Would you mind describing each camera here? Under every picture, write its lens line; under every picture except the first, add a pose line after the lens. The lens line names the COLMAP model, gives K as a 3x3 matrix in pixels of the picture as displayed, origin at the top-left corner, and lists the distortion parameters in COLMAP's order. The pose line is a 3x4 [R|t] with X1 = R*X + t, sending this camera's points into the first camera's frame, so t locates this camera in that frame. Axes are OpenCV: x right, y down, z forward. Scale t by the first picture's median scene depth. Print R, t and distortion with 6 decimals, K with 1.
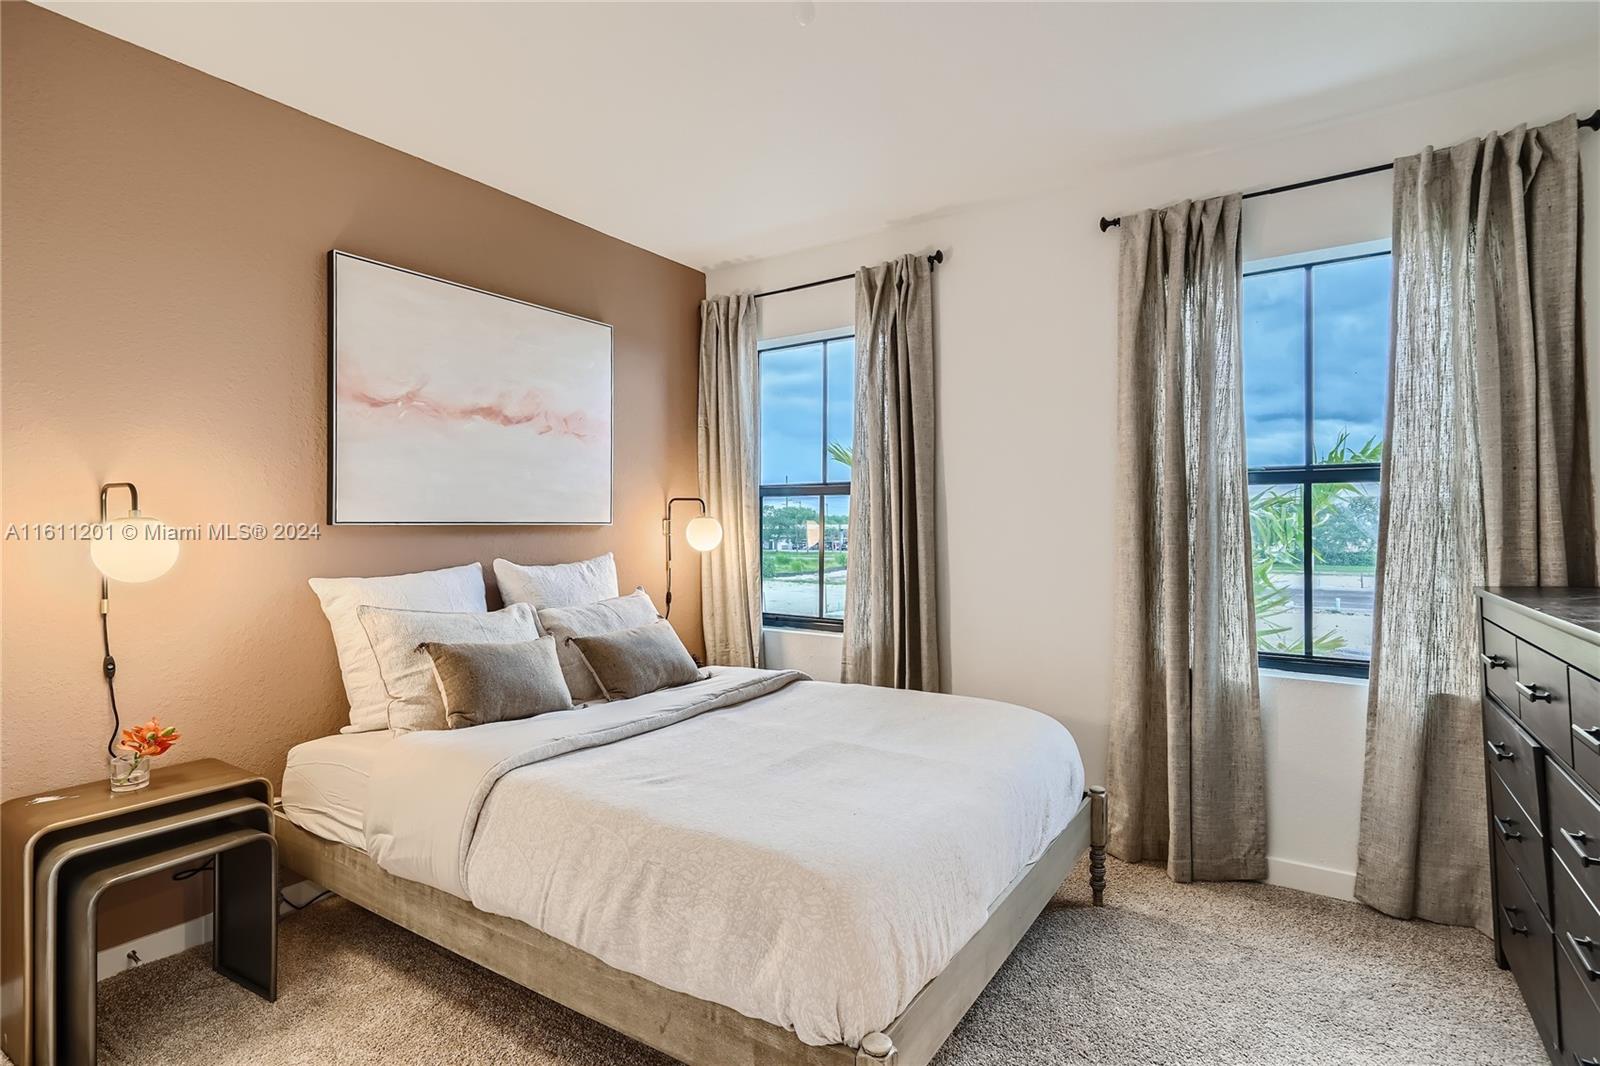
lens RADIAL K [[768.3, 0, 787.5], [0, 768.3, 528.5], [0, 0, 1]] dist [-0.000142, 0.000199]
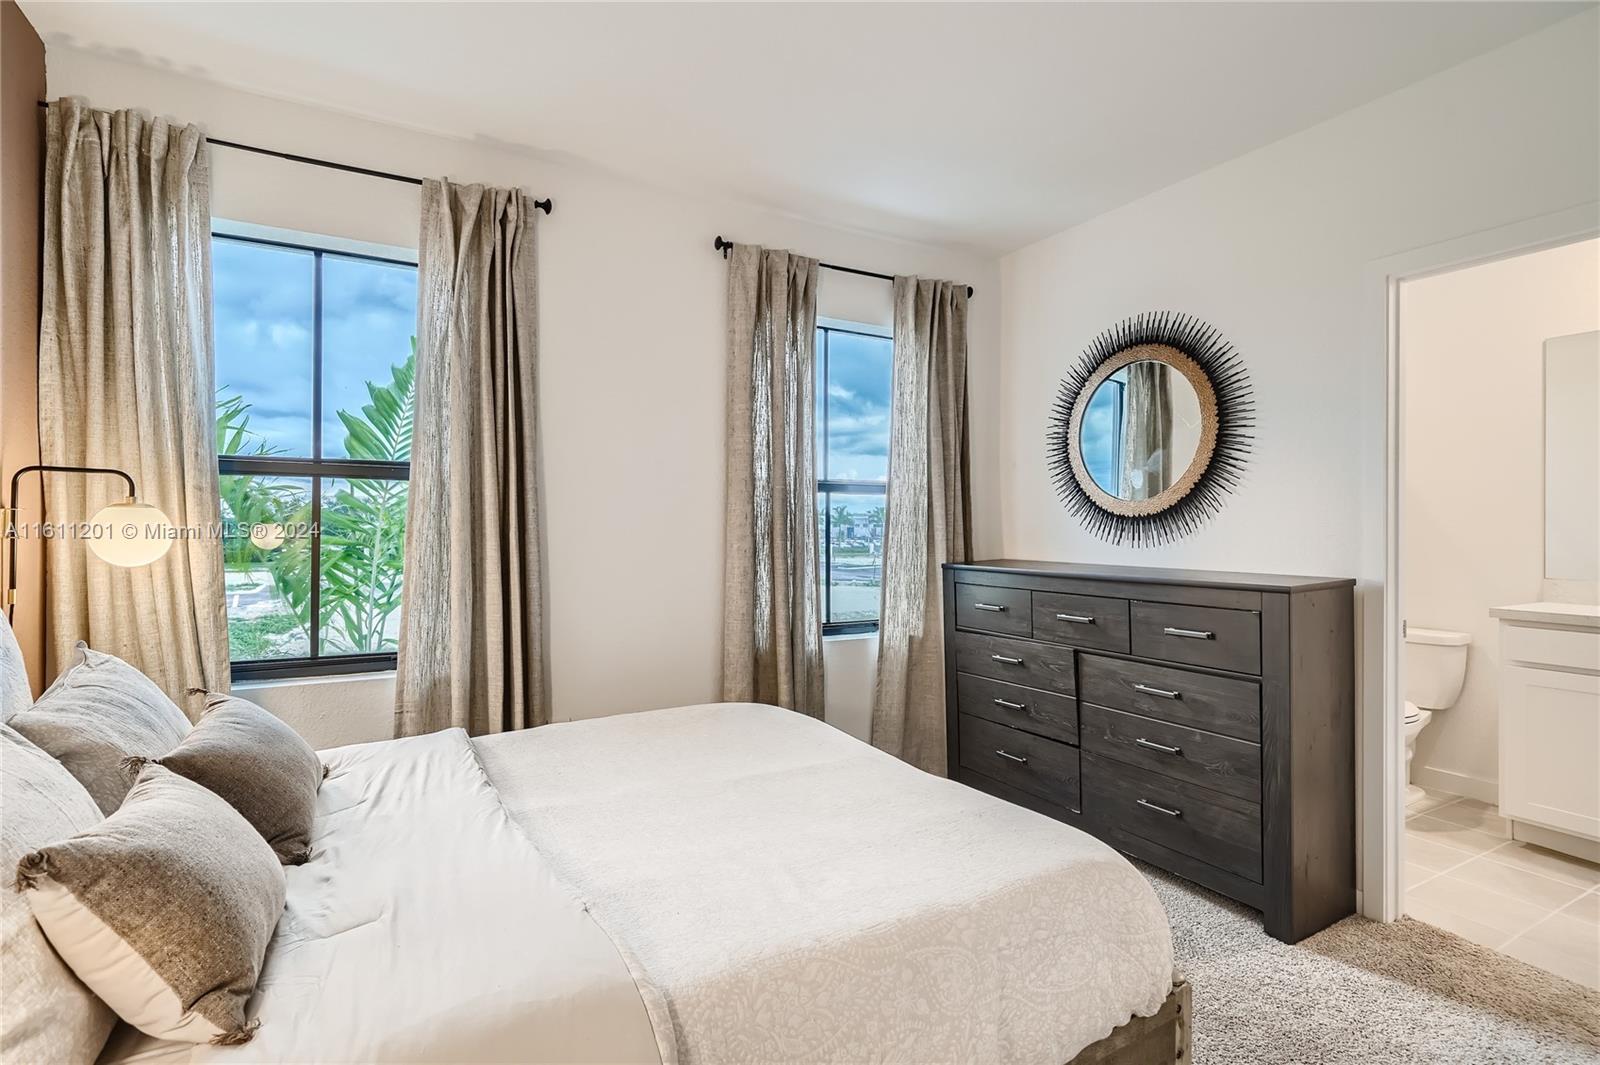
lens RADIAL K [[768.3, 0, 787.5], [0, 768.3, 528.0], [0, 0, 1]] dist [-0.000142, 0.000199]
pose [[0.449757, -0.000602, 0.893151, -0.545159], [-0.002398, 0.999995, 0.001881, -0.000612], [-0.893148, -0.002988, 0.449753, 0.466336]]
